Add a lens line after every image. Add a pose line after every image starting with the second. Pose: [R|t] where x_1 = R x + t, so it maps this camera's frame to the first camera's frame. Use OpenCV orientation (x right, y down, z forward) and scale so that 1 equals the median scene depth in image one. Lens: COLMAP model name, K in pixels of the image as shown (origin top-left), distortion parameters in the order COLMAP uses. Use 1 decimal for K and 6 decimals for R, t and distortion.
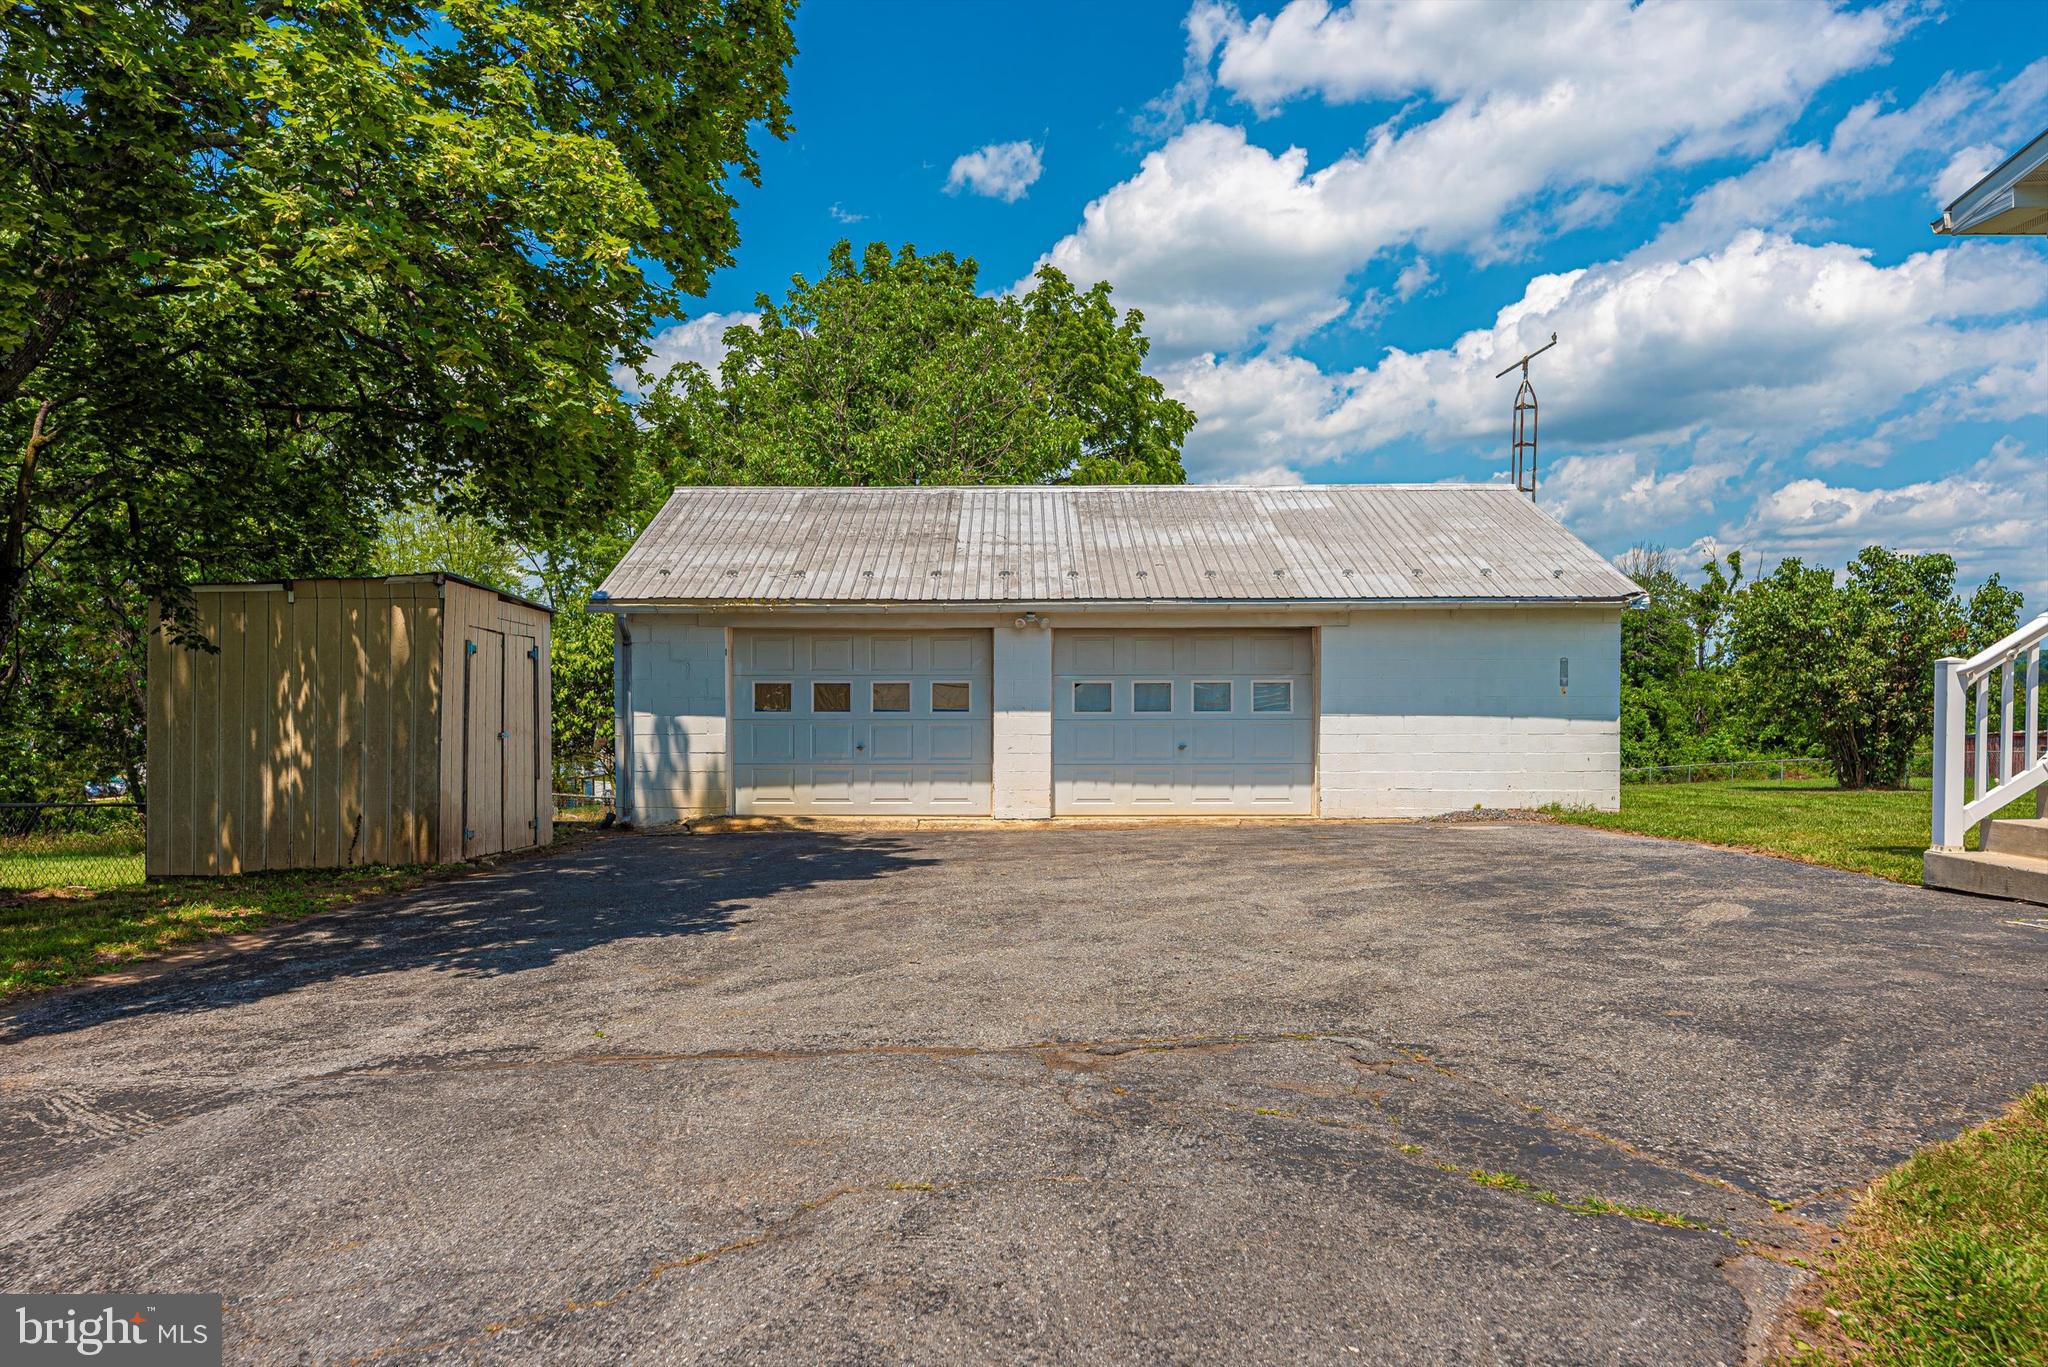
lens RADIAL K [[1240.6, 0, 1029.0], [0, 1240.6, 702.7], [0, 0, 1]] dist [0.019975, -0.000041]
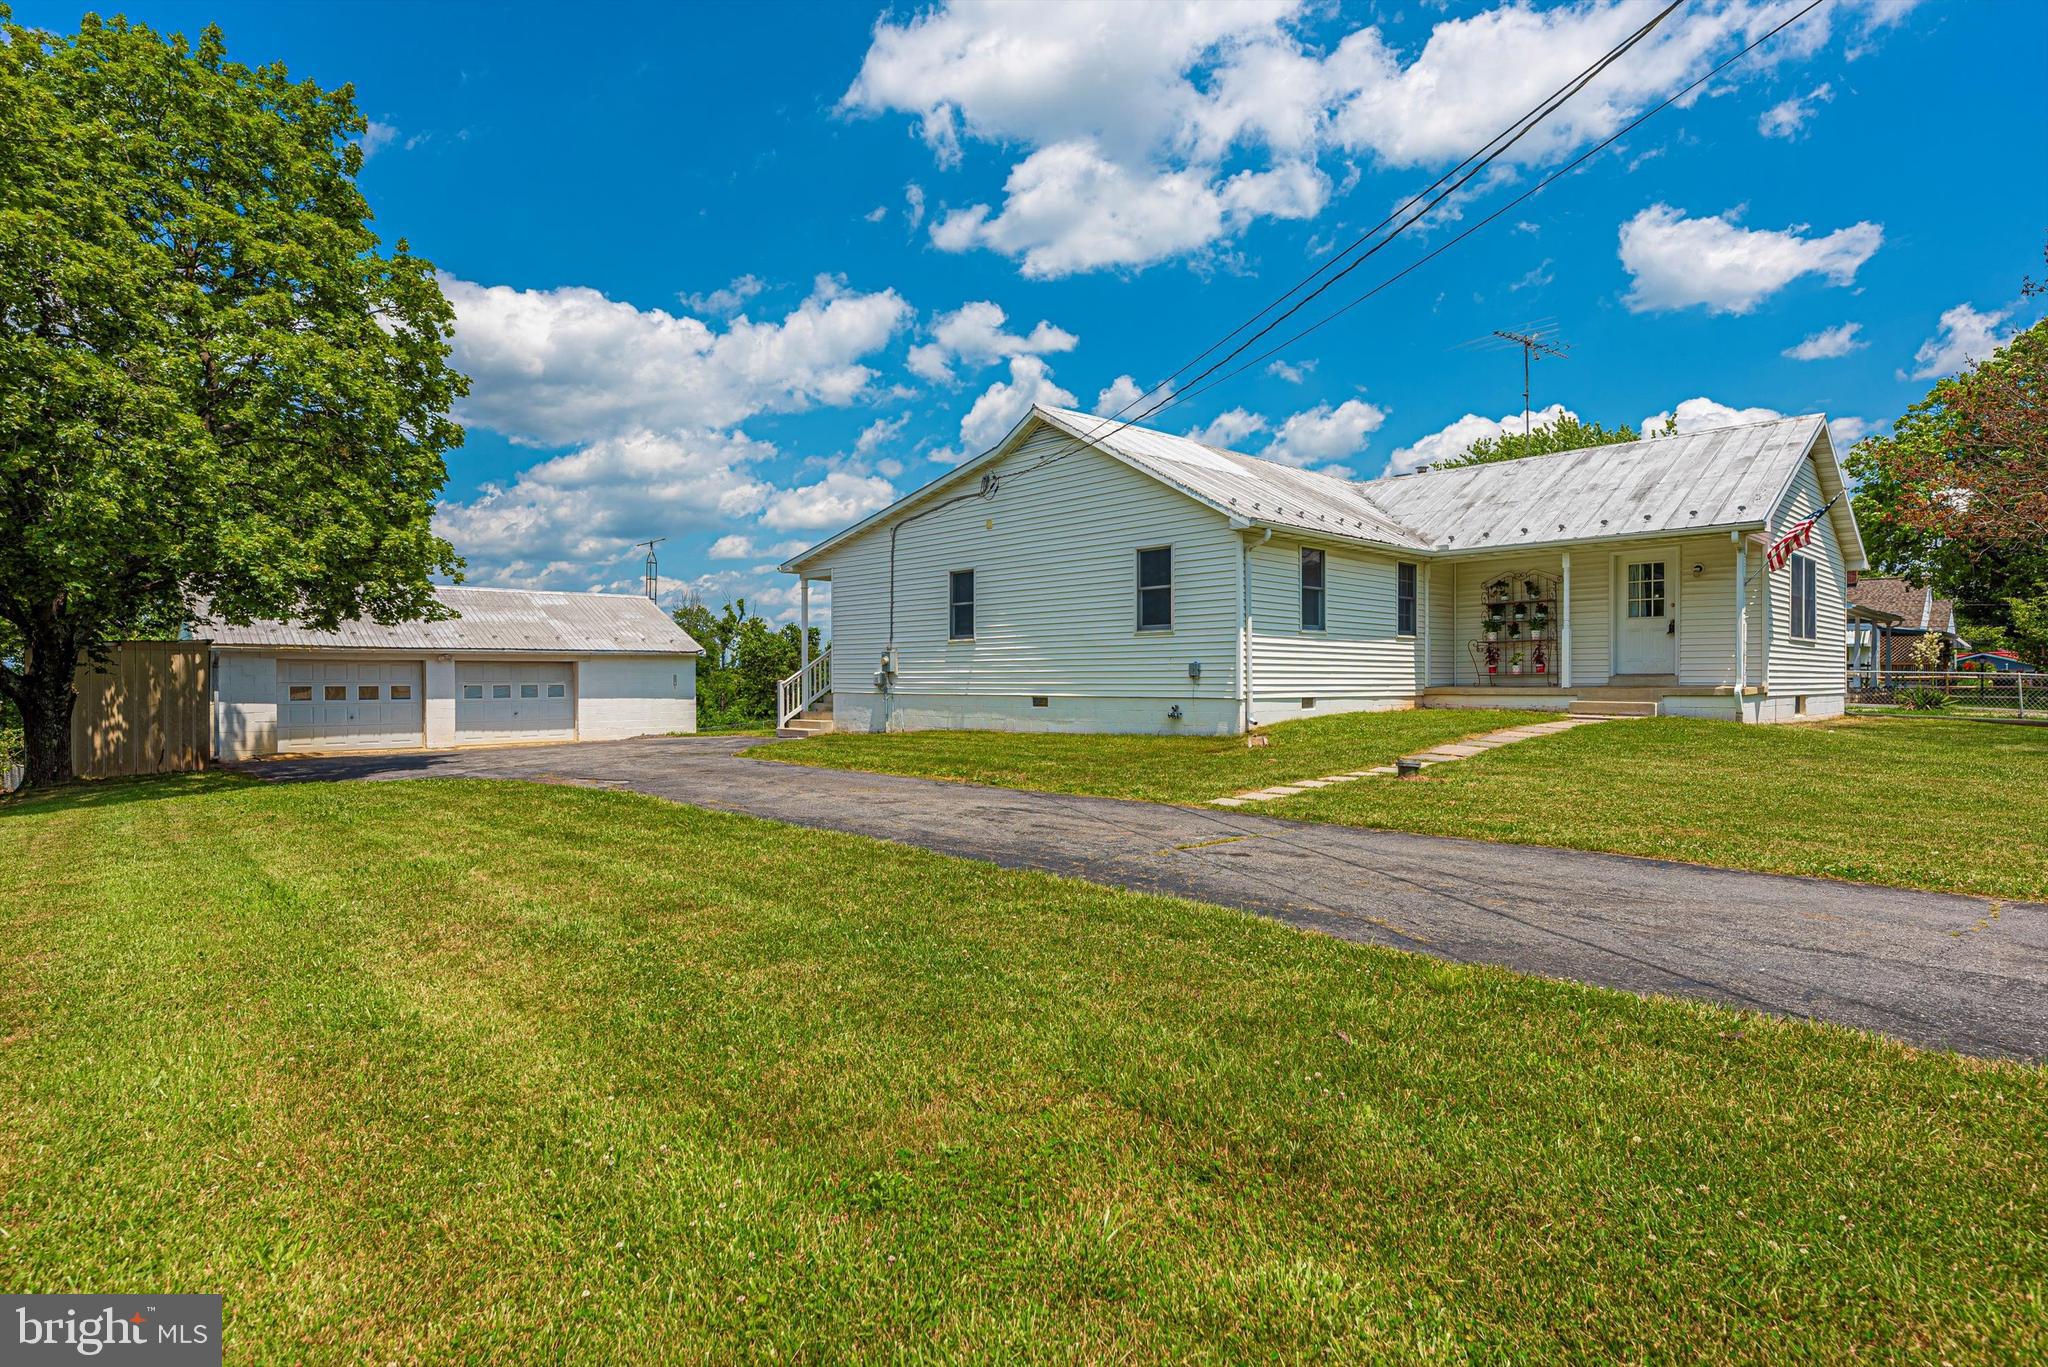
lens RADIAL K [[1016.6, 0, 1024.0], [0, 1016.6, 683.5], [0, 0, 1]] dist [0.000439, 0.000022]
pose [[0.709768, -0.004754, 0.704419, -0.525827], [0.010769, 0.999934, -0.004102, -0.001441], [-0.704353, 0.010498, 0.709772, -0.977782]]
